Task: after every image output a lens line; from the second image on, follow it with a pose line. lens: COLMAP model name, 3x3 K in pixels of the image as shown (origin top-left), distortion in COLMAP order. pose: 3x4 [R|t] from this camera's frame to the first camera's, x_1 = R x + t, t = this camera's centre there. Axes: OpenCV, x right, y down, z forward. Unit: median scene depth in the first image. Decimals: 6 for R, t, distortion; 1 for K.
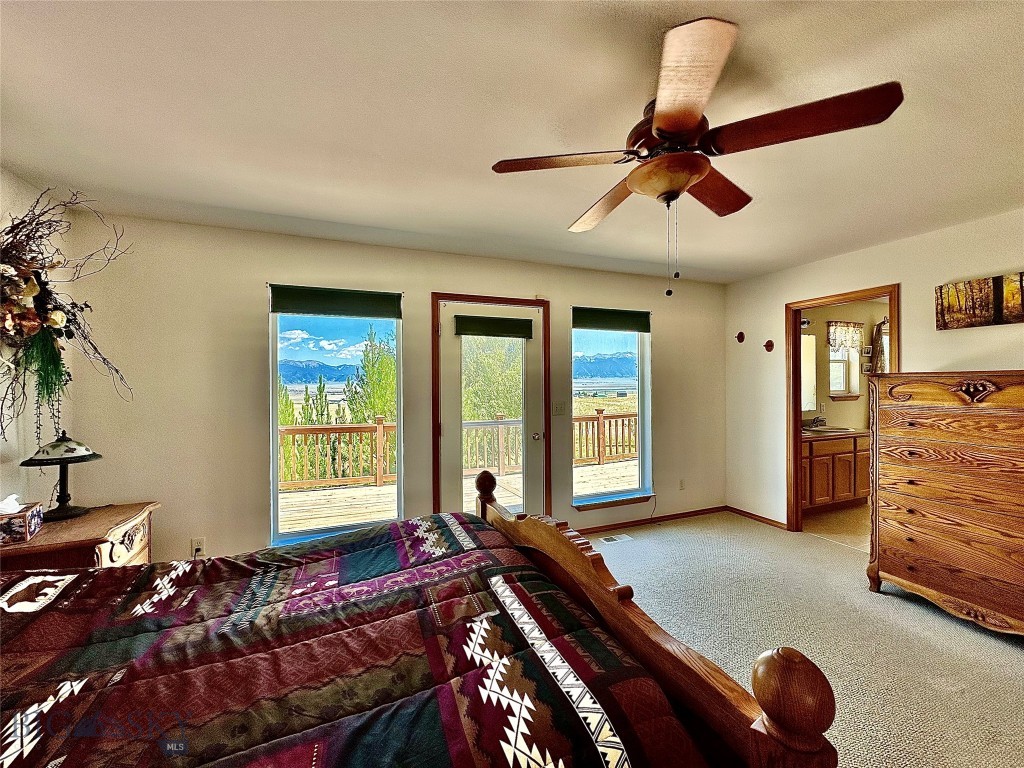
lens RADIAL K [[409.2, 0, 512.0], [0, 409.2, 384.0], [0, 0, 1]] dist [-0.002013, 0.000325]
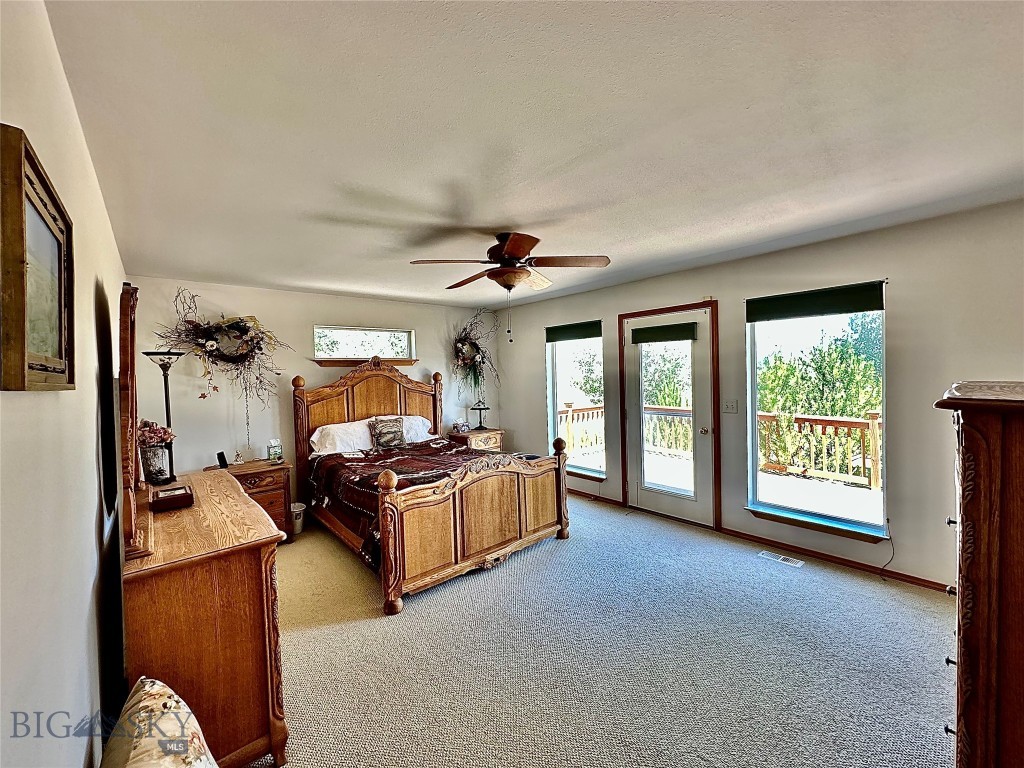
lens RADIAL K [[409.2, 0, 512.0], [0, 409.2, 384.0], [0, 0, 1]] dist [-0.002013, 0.000325]
pose [[0.325881, 0.023780, -0.945112, 0.932770], [0.020284, 0.999278, 0.032137, -0.039046], [0.945193, -0.029644, 0.325163, 0.187252]]
